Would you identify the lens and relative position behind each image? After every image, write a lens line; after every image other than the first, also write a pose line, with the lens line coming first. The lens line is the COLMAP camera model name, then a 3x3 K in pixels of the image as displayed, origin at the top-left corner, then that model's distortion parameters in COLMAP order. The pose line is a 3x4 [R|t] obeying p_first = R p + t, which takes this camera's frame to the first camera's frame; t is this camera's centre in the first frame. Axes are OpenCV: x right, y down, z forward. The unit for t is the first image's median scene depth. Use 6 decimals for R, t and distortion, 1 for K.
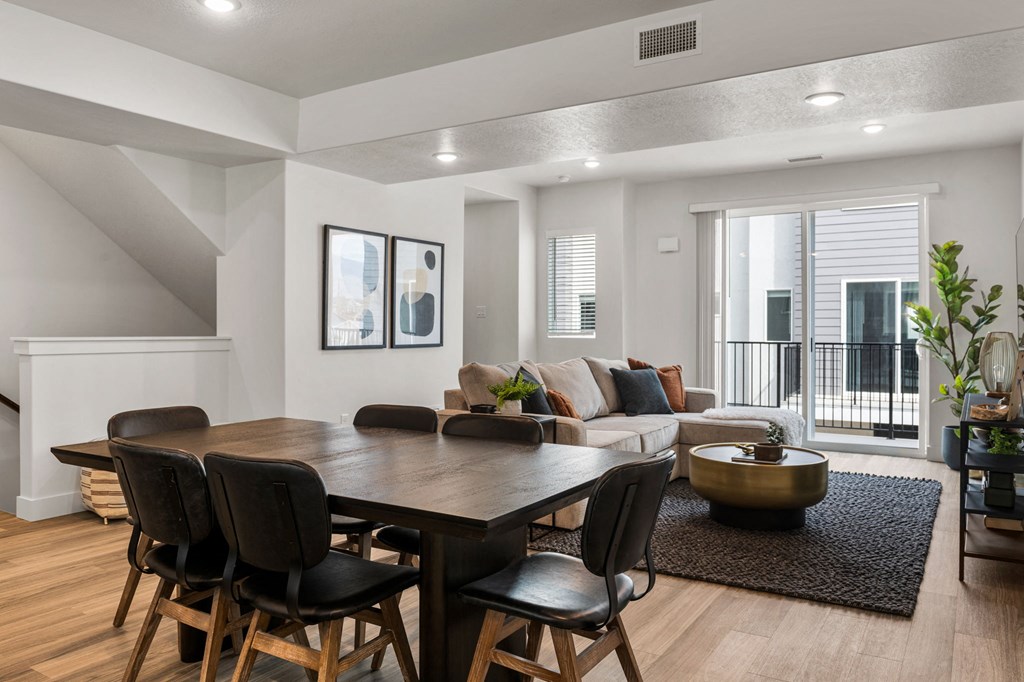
lens RADIAL K [[727.5, 0, 513.0], [0, 727.5, 324.5], [0, 0, 1]] dist [-0.008272, -0.003506]
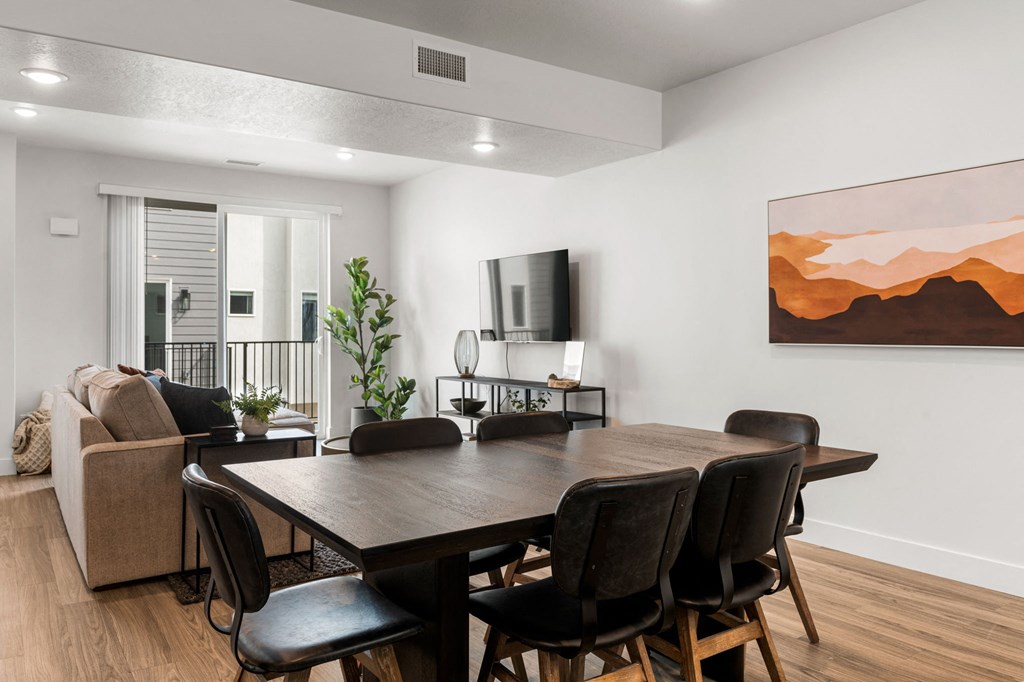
lens RADIAL K [[727.5, 0, 513.0], [0, 727.5, 324.5], [0, 0, 1]] dist [-0.008272, -0.003506]
pose [[0.403091, 0.001470, 0.915159, -0.423847], [-0.001697, 0.999998, -0.000859, 0.000490], [-0.915158, -0.001207, 0.403093, 0.263297]]
